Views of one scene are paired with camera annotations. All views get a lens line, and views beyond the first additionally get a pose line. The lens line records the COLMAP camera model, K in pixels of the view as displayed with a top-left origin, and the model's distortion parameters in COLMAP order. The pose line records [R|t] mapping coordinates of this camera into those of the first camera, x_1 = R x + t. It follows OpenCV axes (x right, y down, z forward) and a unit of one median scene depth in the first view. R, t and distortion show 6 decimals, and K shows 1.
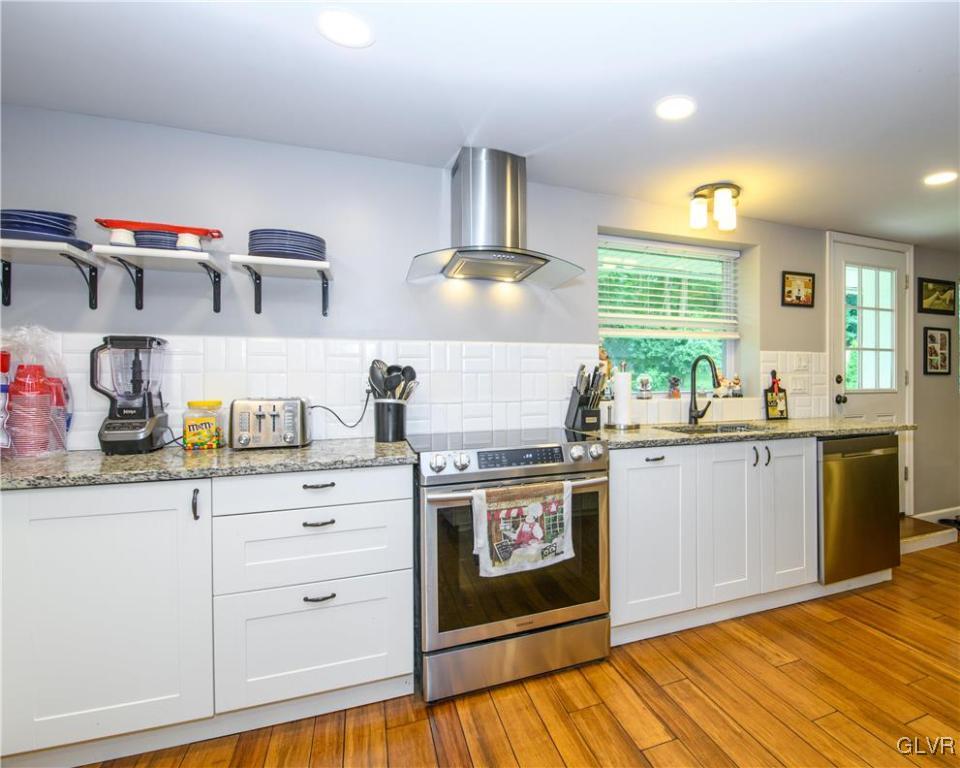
lens RADIAL K [[497.6, 0, 570.0], [0, 497.6, 383.4], [0, 0, 1]] dist [-0.016076, -0.000081]
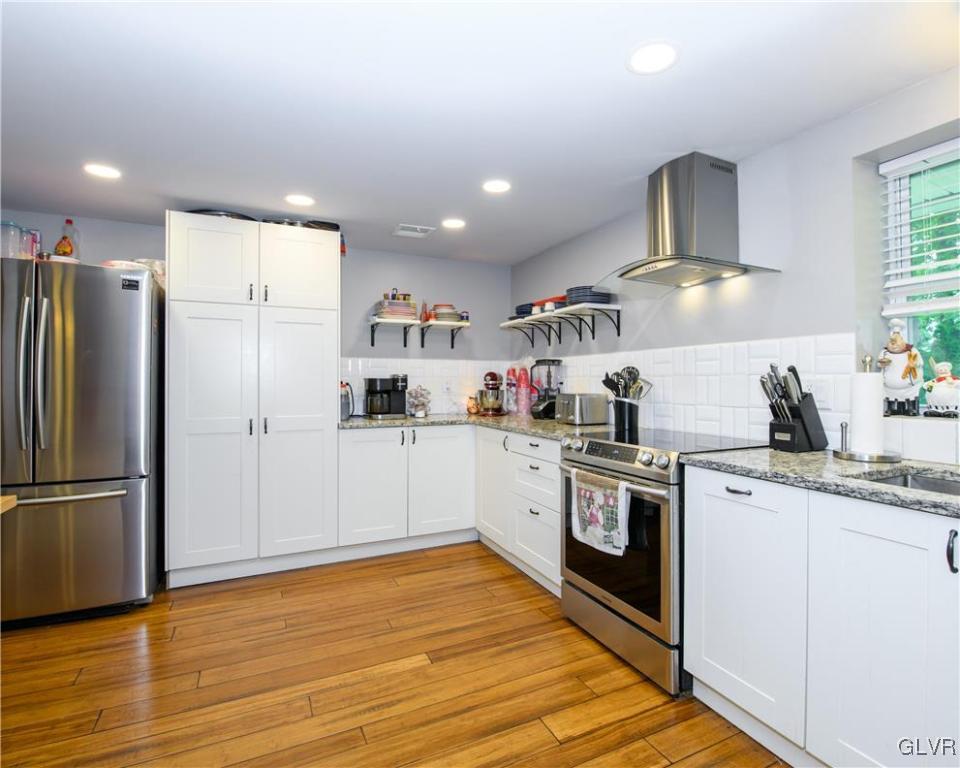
lens RADIAL K [[495.7, 0, 509.3], [0, 495.7, 377.1], [0, 0, 1]] dist [-0.000077, -0.010763]
pose [[0.067968, -0.000415, -0.997687, 1.050984], [-0.010469, 0.999945, -0.001130, -0.020435], [0.997633, 0.010522, 0.067960, 0.709298]]
